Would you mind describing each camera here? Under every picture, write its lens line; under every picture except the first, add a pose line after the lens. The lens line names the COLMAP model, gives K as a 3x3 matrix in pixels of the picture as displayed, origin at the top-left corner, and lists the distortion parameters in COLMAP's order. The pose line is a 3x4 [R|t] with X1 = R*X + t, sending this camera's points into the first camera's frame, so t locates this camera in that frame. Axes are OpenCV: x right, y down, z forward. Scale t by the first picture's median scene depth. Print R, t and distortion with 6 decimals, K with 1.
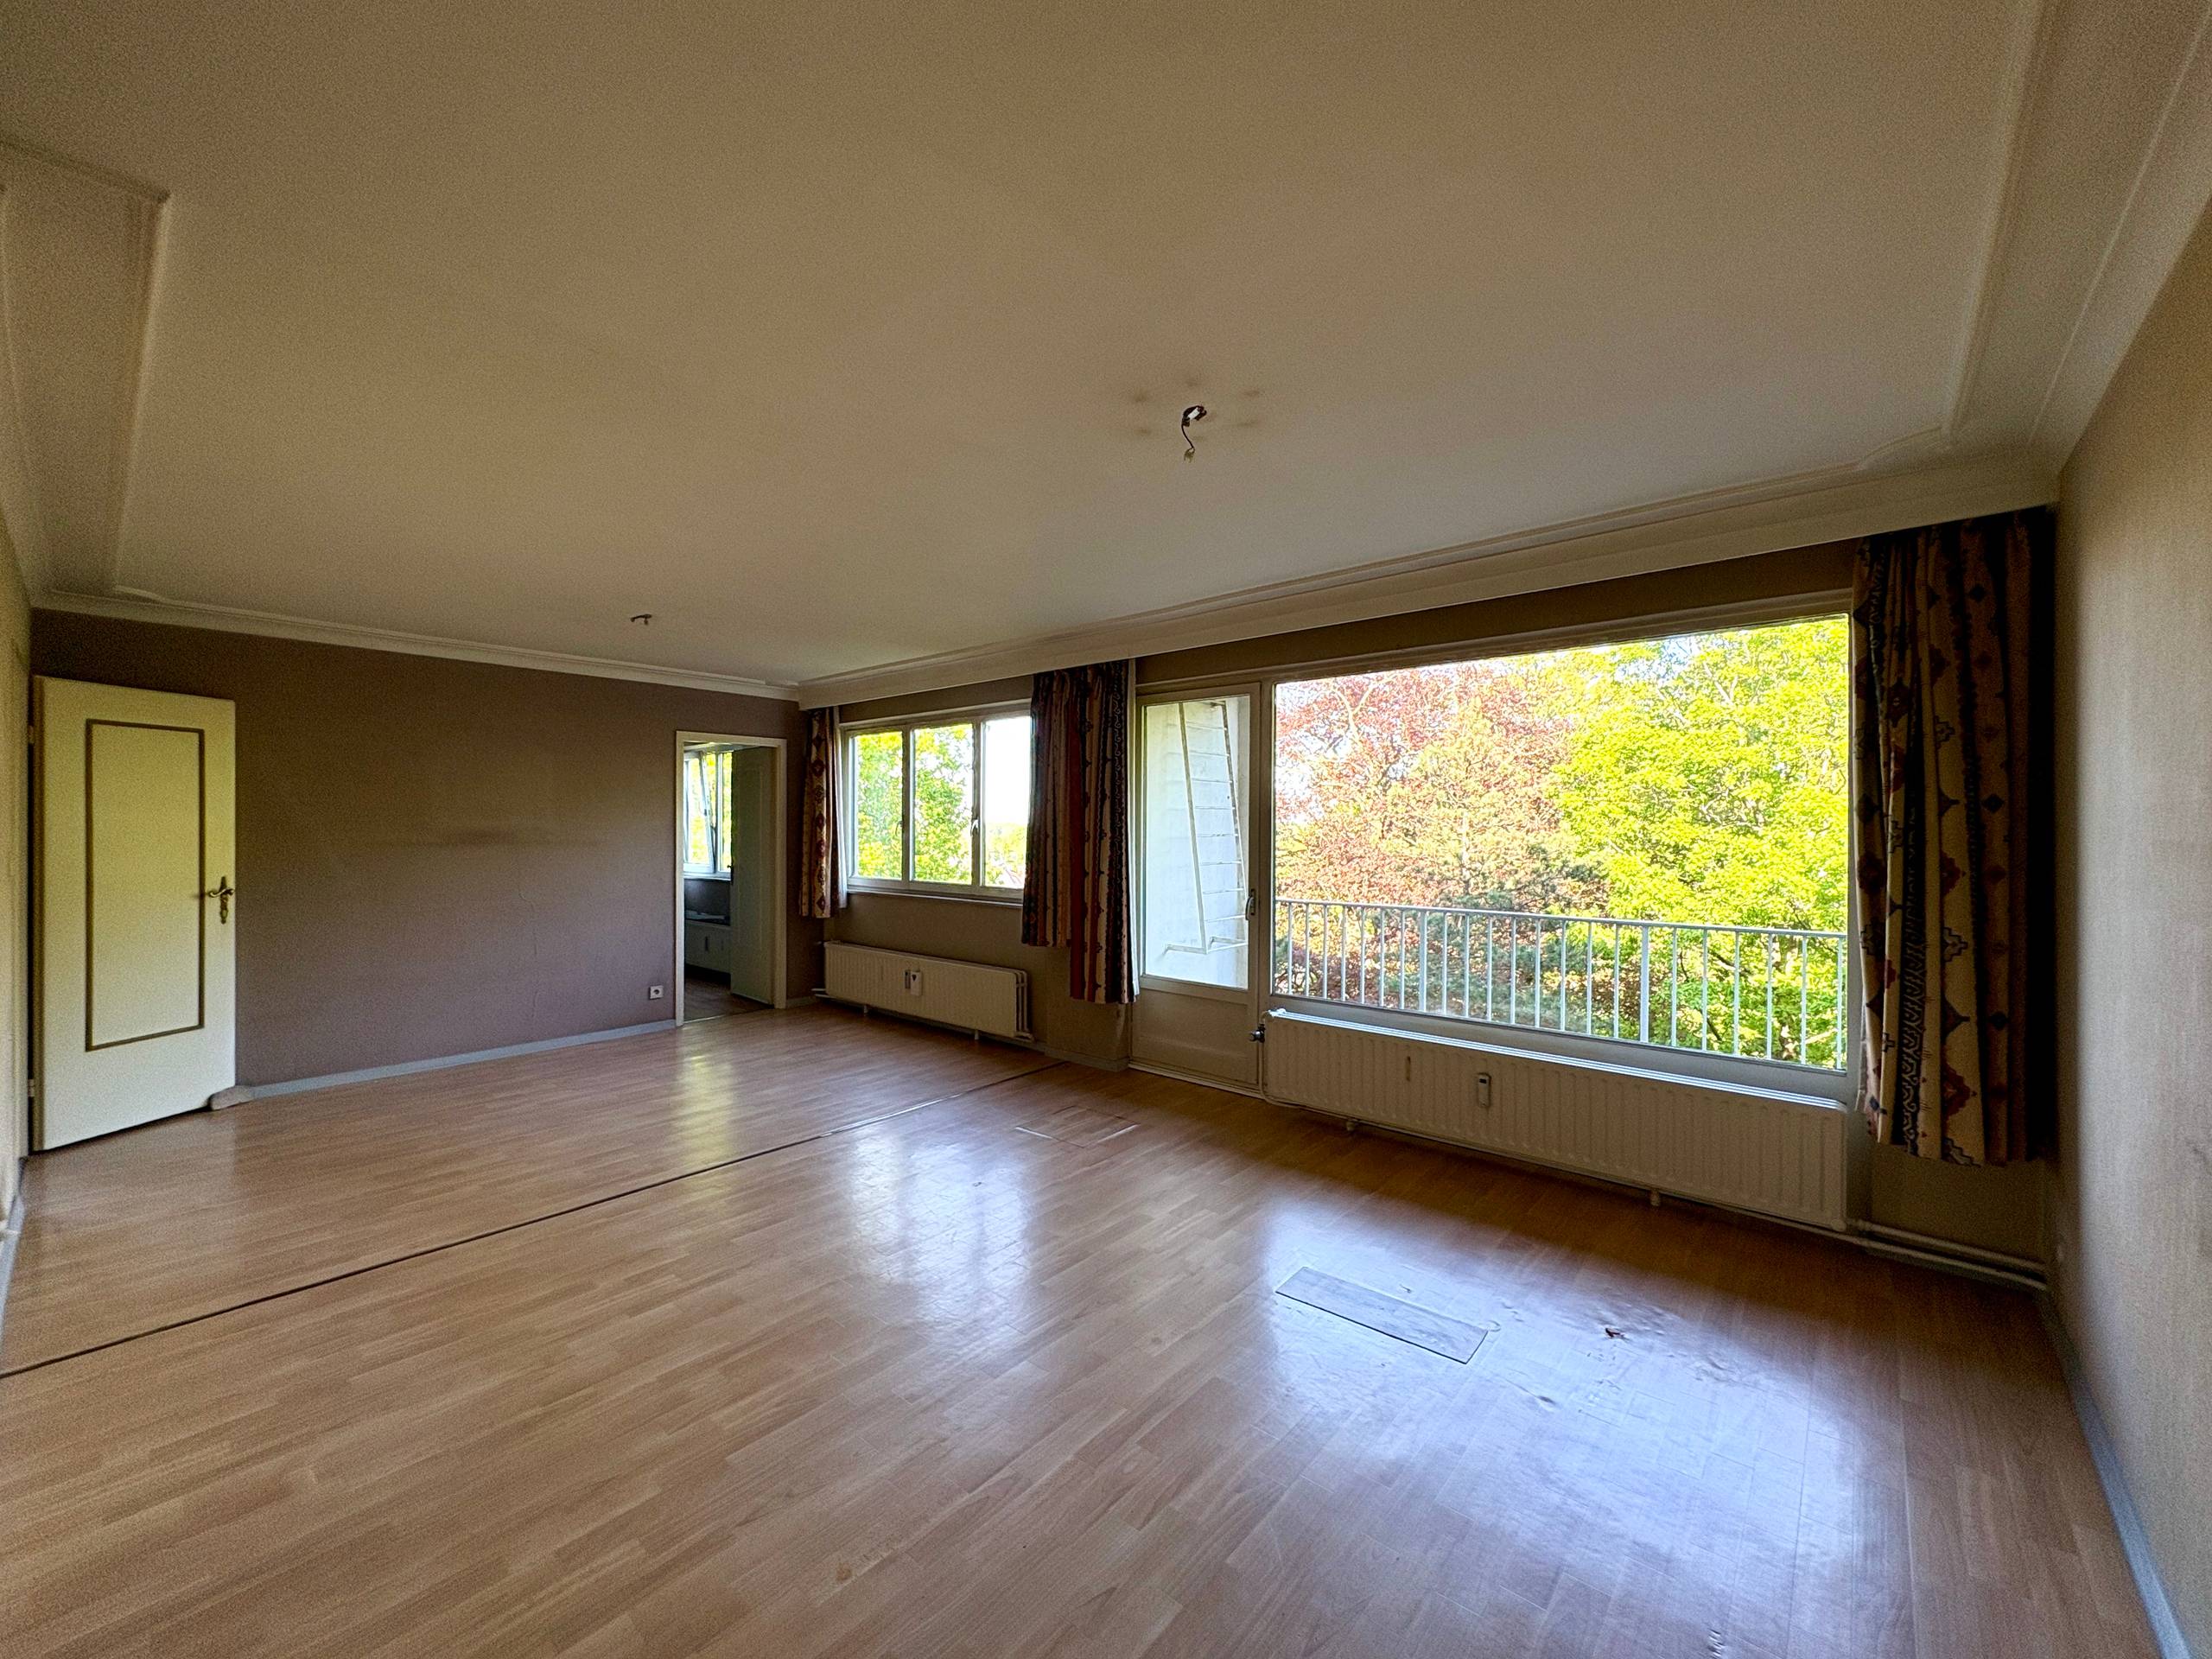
lens RADIAL K [[879.6, 0, 1103.4], [0, 879.6, 827.4], [0, 0, 1]] dist [0.001417, 0.000453]
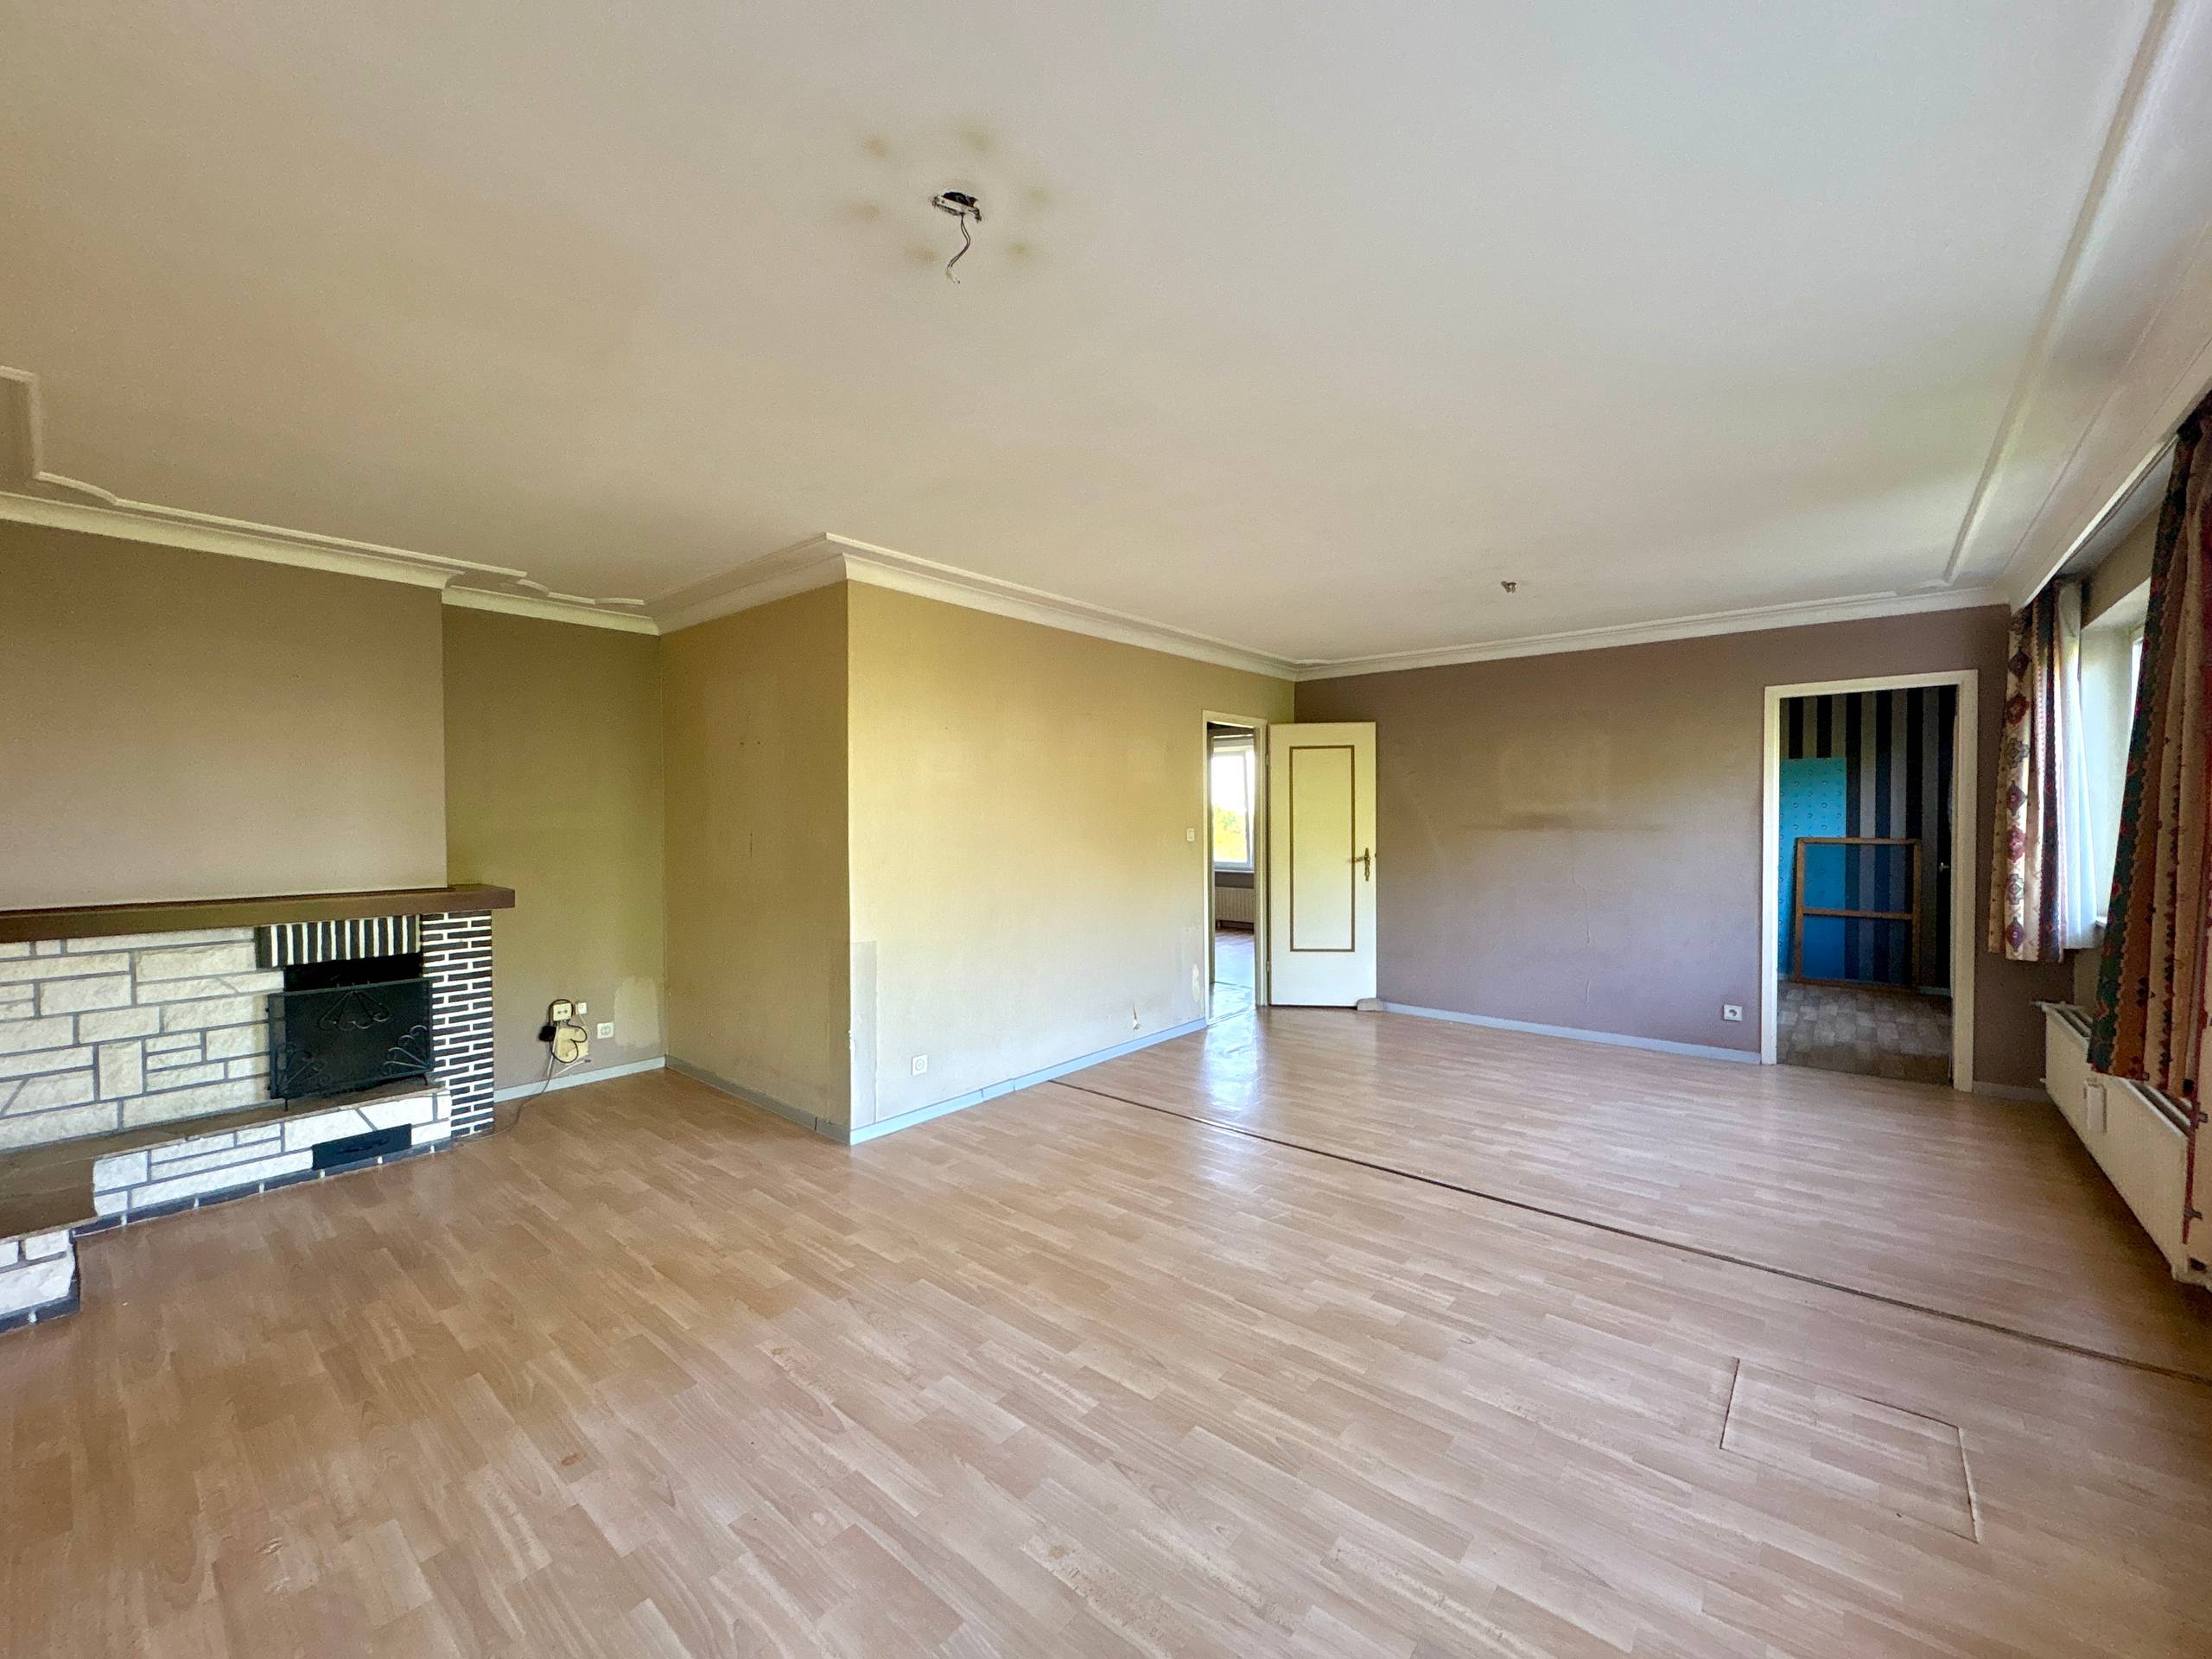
lens RADIAL K [[879.6, 0, 1105.2], [0, 879.6, 832.3], [0, 0, 1]] dist [0.001417, 0.000453]
pose [[0.011798, 0.017001, -0.999786, 0.405186], [0.005038, 0.999842, 0.017061, 0.004910], [0.999918, -0.005238, 0.011711, 0.563900]]
